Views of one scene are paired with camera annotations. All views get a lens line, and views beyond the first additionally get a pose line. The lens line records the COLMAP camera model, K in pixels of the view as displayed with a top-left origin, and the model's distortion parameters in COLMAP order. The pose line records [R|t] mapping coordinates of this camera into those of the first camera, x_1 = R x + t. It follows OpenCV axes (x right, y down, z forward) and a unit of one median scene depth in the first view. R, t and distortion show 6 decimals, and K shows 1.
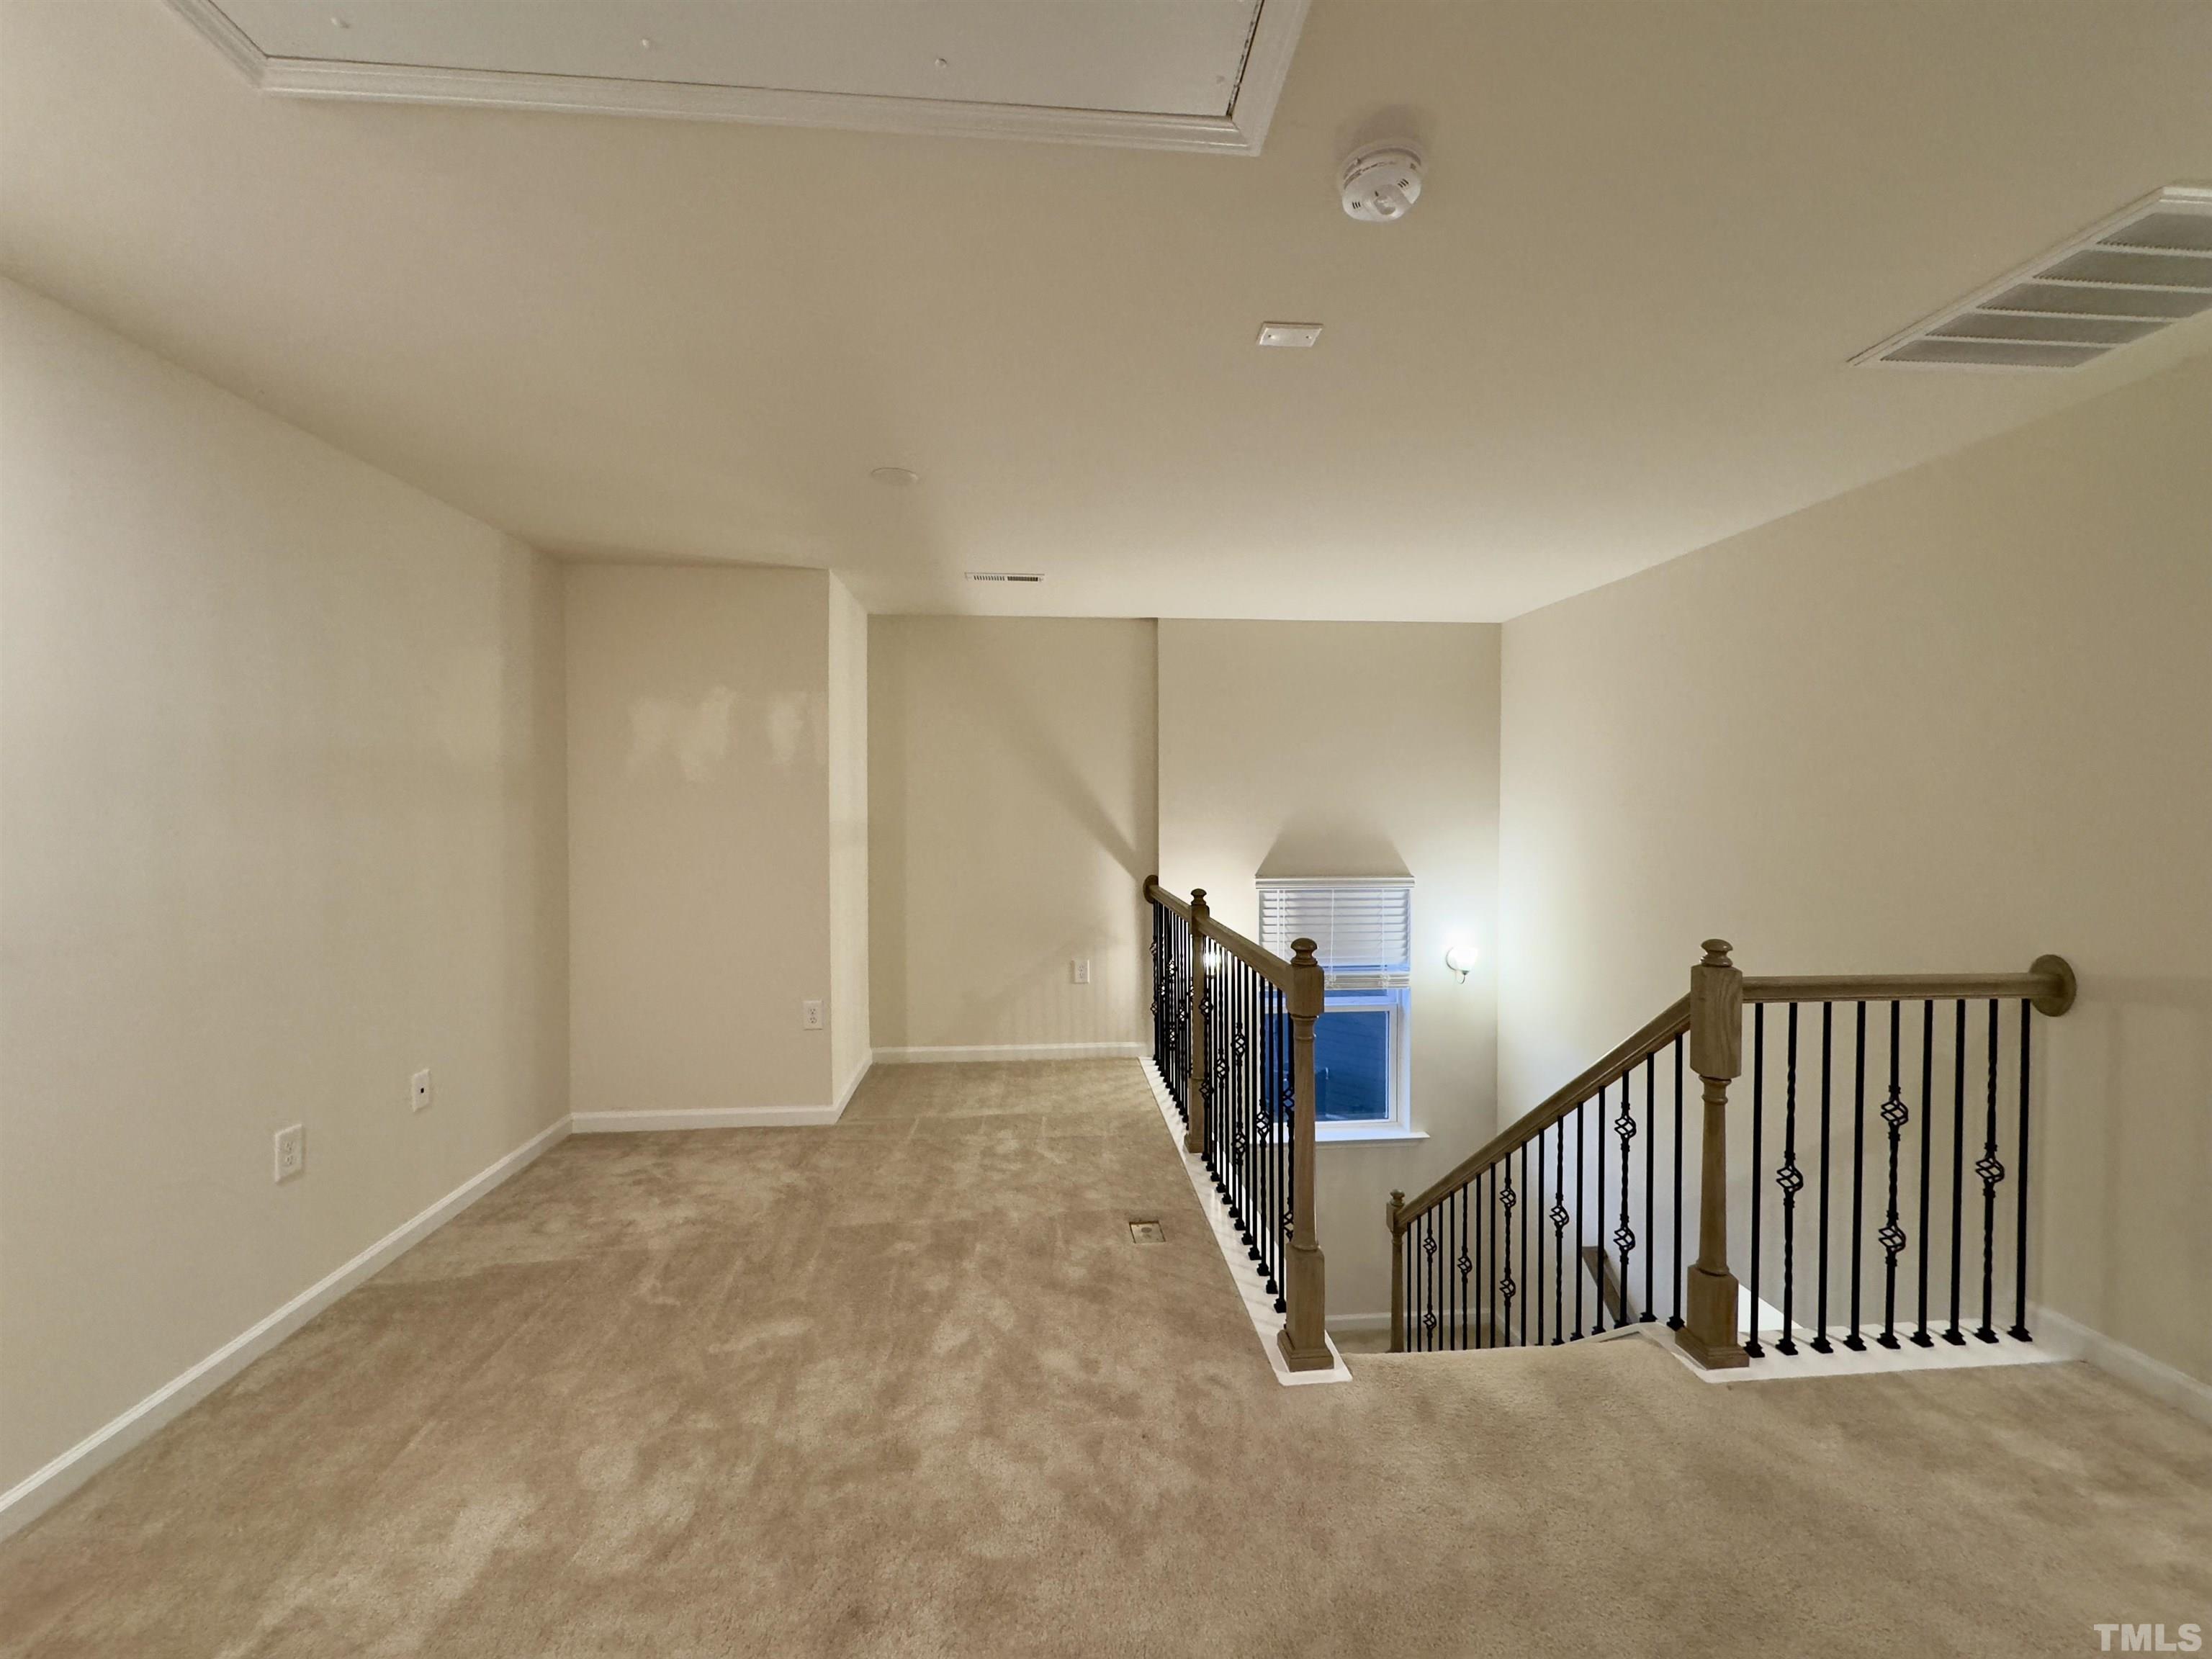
lens RADIAL K [[879.7, 0, 1108.5], [0, 879.7, 824.2], [0, 0, 1]] dist [-0.000673, -0.000272]
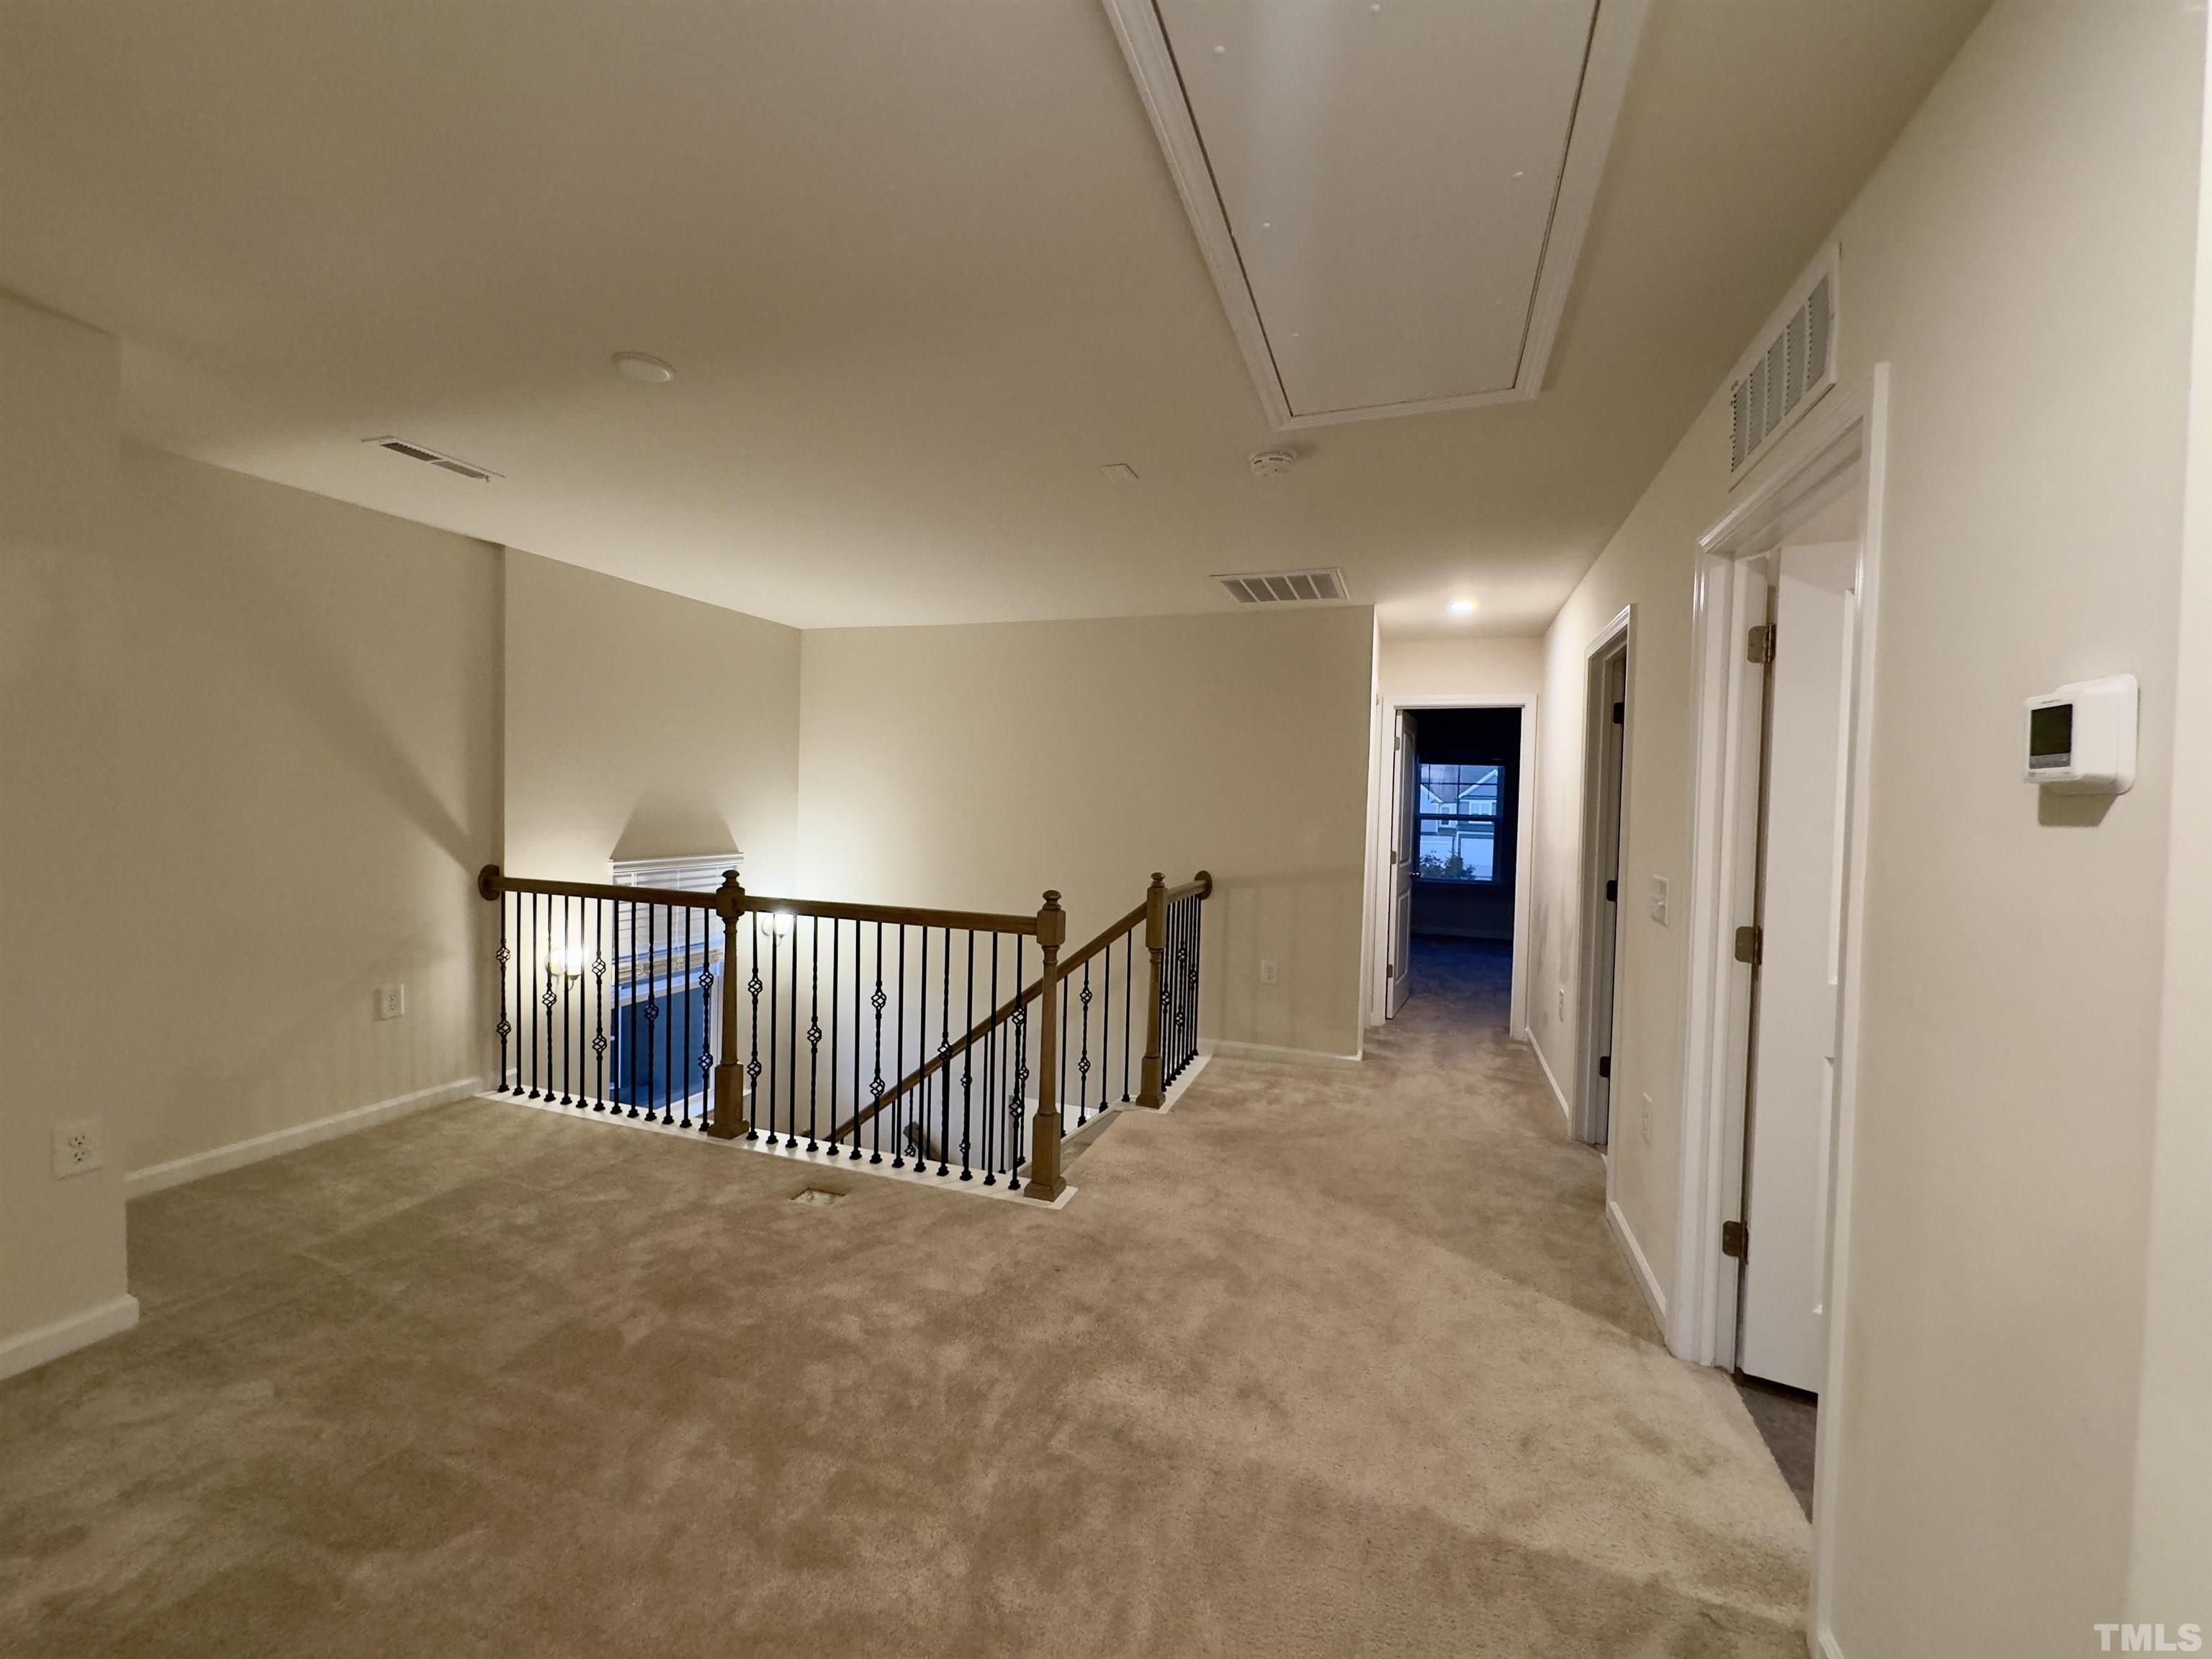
lens RADIAL K [[879.7, 0, 1108.5], [0, 879.7, 824.2], [0, 0, 1]] dist [-0.000673, -0.000272]
pose [[0.414572, -0.013449, 0.909917, -0.658820], [-0.011218, 0.999739, 0.019888, -0.001993], [-0.909948, -0.018453, 0.414313, 0.230315]]
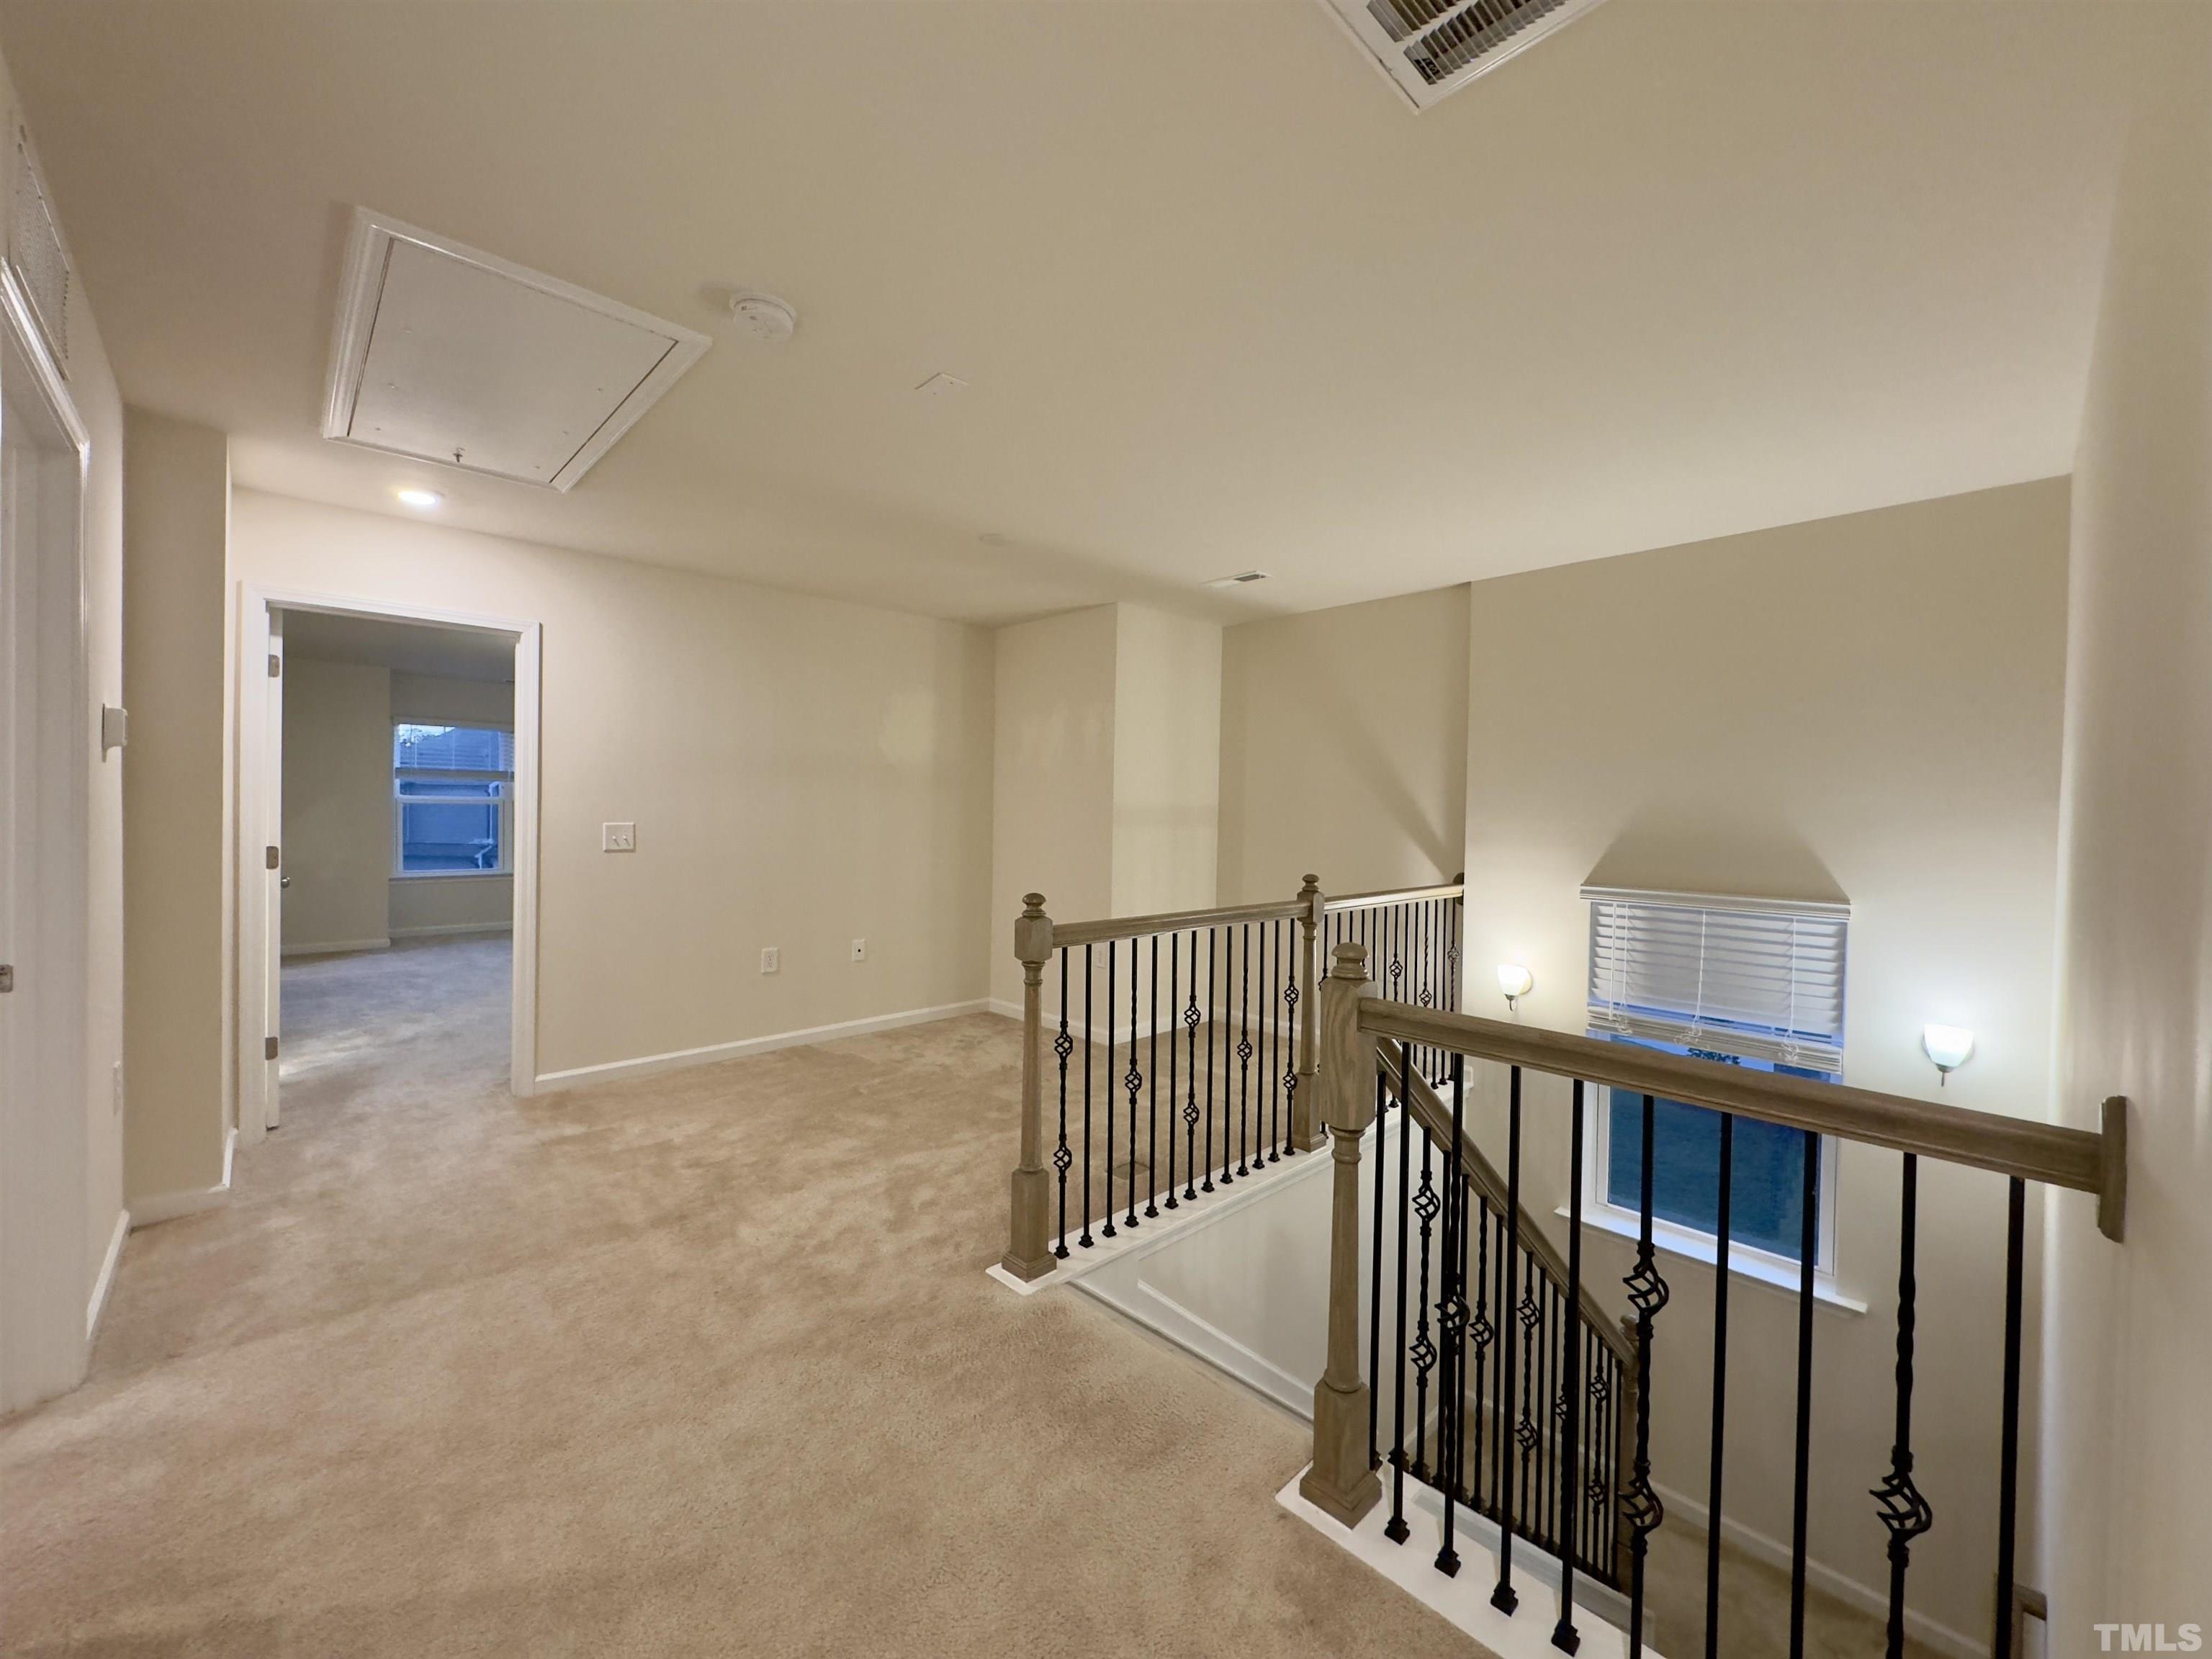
lens RADIAL K [[879.7, 0, 1108.5], [0, 879.7, 824.2], [0, 0, 1]] dist [-0.000673, -0.000272]
pose [[0.630437, 0.026859, -0.775776, 0.755614], [-0.034312, 0.999389, 0.006718, 0.022919], [0.775482, 0.022383, 0.630973, 0.243108]]
